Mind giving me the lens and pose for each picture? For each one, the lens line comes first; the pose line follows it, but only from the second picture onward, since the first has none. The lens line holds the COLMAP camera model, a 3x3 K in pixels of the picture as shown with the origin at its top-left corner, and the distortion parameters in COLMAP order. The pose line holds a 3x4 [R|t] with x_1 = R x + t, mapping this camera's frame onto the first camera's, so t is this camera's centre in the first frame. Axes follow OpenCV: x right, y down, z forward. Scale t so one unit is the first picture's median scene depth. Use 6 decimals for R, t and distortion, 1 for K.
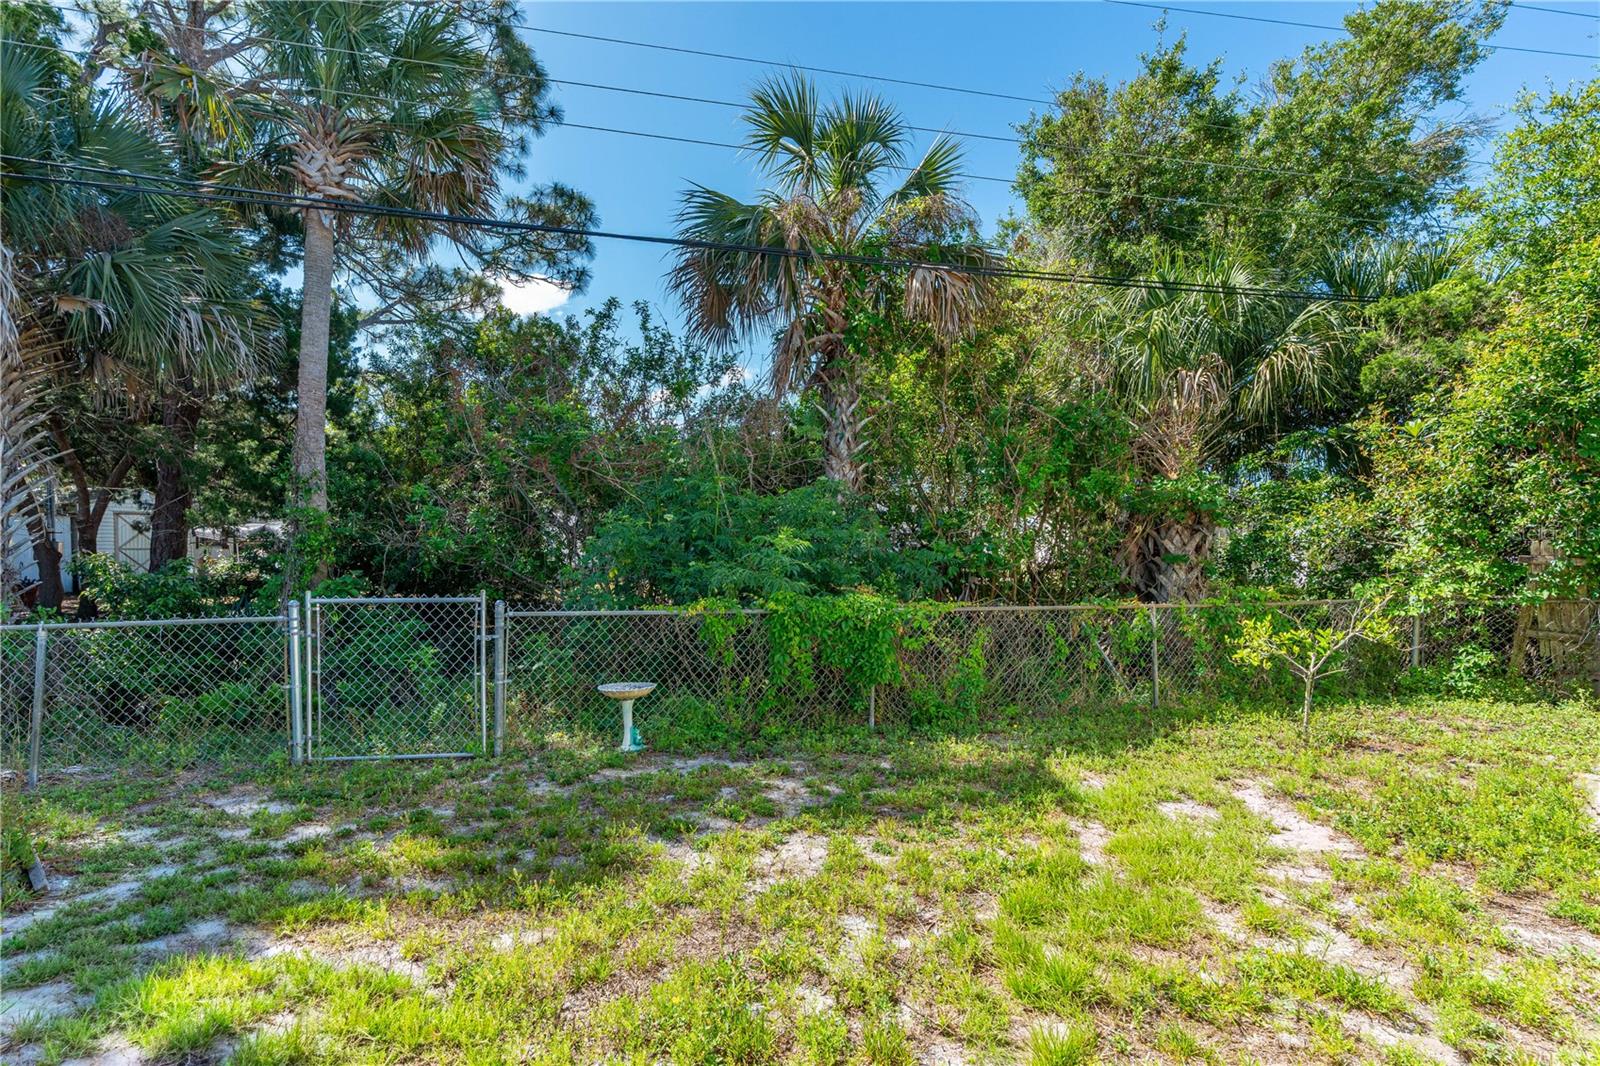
lens RADIAL K [[749.2, 0, 799.0], [0, 749.2, 555.6], [0, 0, 1]] dist [-0.005172, 0.000575]
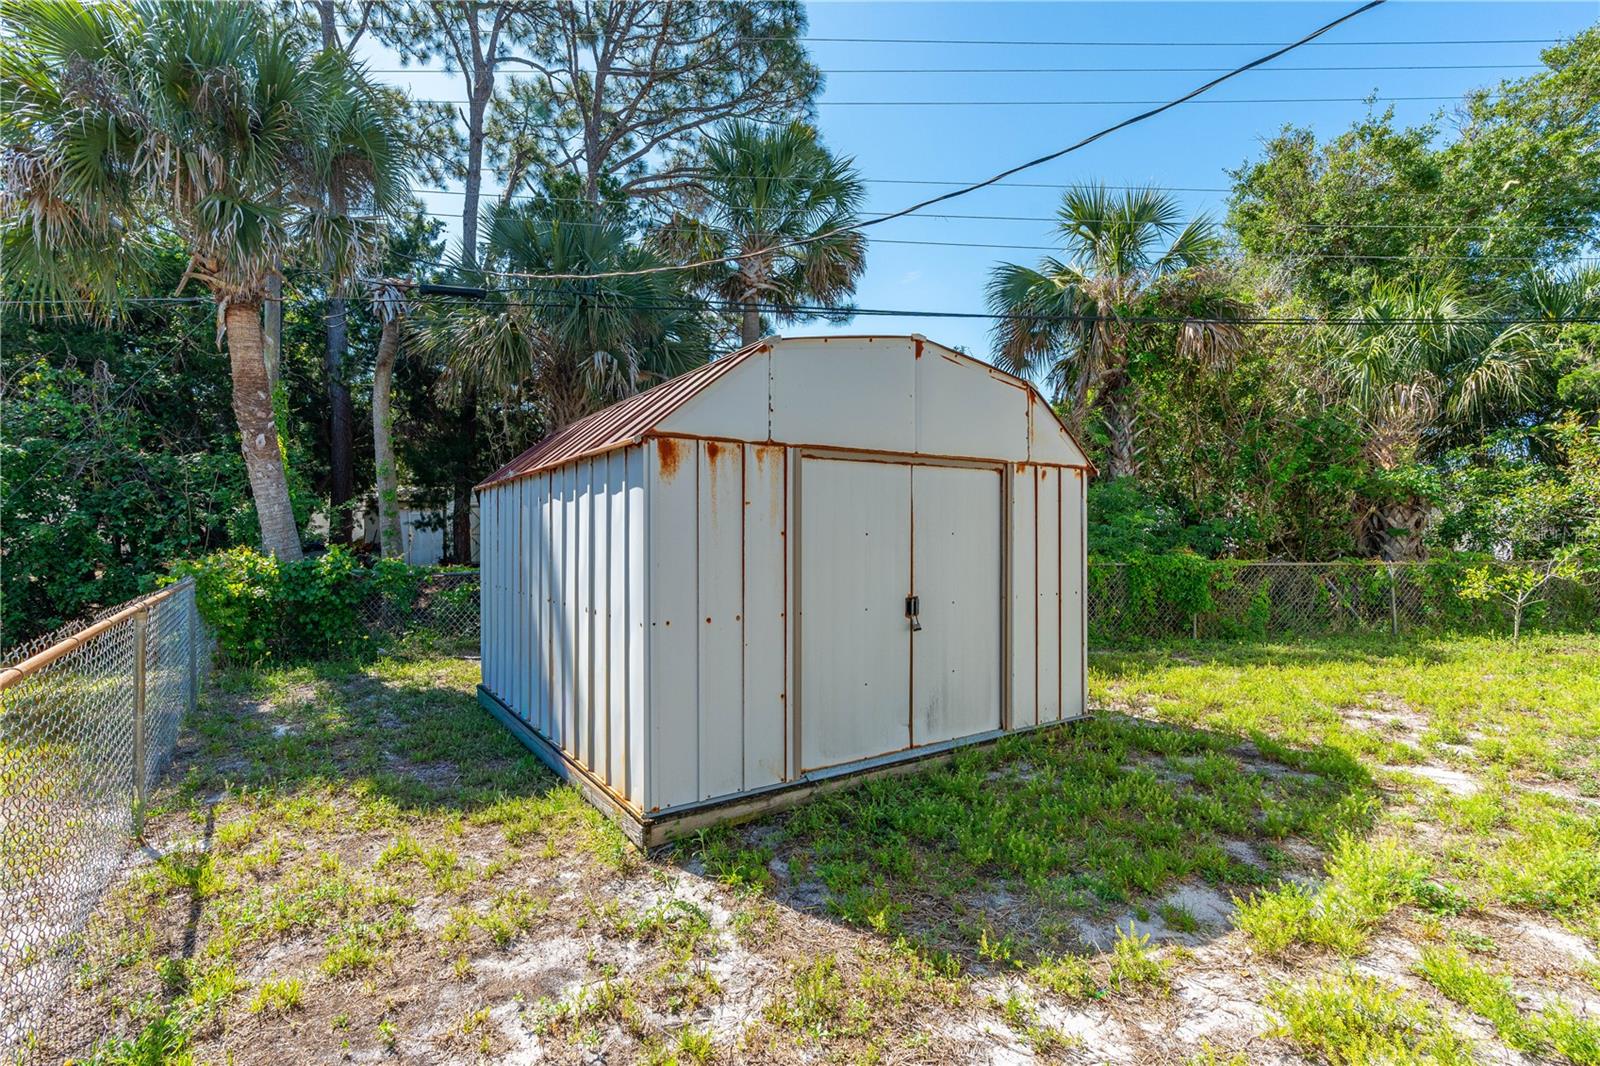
lens RADIAL K [[772.2, 0, 808.0], [0, 772.2, 530.6], [0, 0, 1]] dist [0.003798, 0.001219]
pose [[0.990589, -0.007820, -0.136644, -0.312420], [0.005475, 0.999831, -0.017525, 0.018841], [0.136758, 0.016612, 0.990465, -0.448662]]
